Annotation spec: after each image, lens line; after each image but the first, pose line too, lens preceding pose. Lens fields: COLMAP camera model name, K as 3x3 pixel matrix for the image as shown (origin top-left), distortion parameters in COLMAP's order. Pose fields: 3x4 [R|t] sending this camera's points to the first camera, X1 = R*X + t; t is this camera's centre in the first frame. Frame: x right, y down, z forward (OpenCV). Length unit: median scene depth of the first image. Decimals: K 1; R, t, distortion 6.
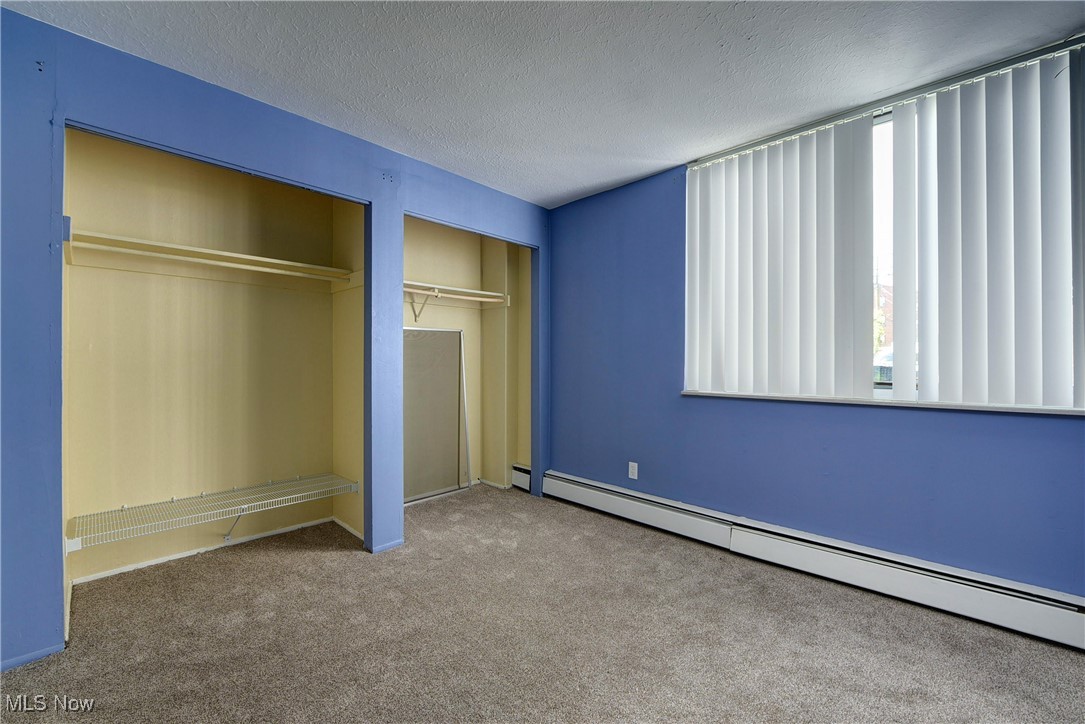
lens RADIAL K [[434.4, 0, 545.4], [0, 434.4, 363.3], [0, 0, 1]] dist [-0.007599, -0.001084]
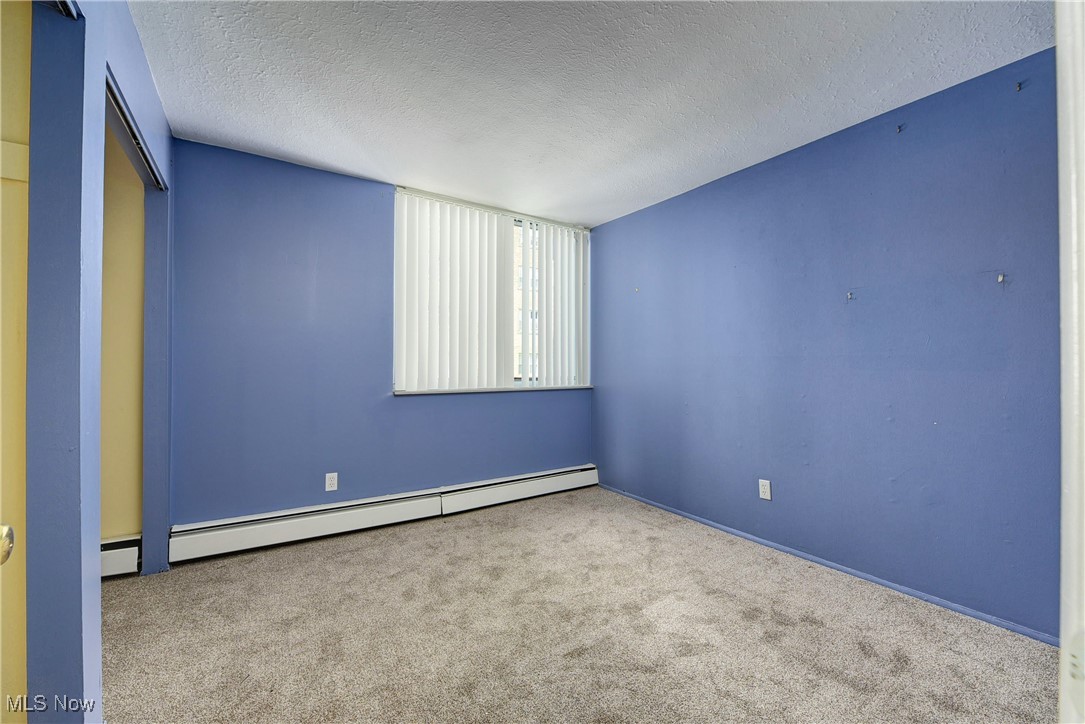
lens RADIAL K [[434.4, 0, 546.5], [0, 434.4, 360.7], [0, 0, 1]] dist [-0.007599, -0.001084]
pose [[0.217822, 0.011575, 0.975920, -0.716690], [-0.000181, 0.999930, -0.011819, -0.000657], [-0.975988, 0.002398, 0.217809, 0.414417]]
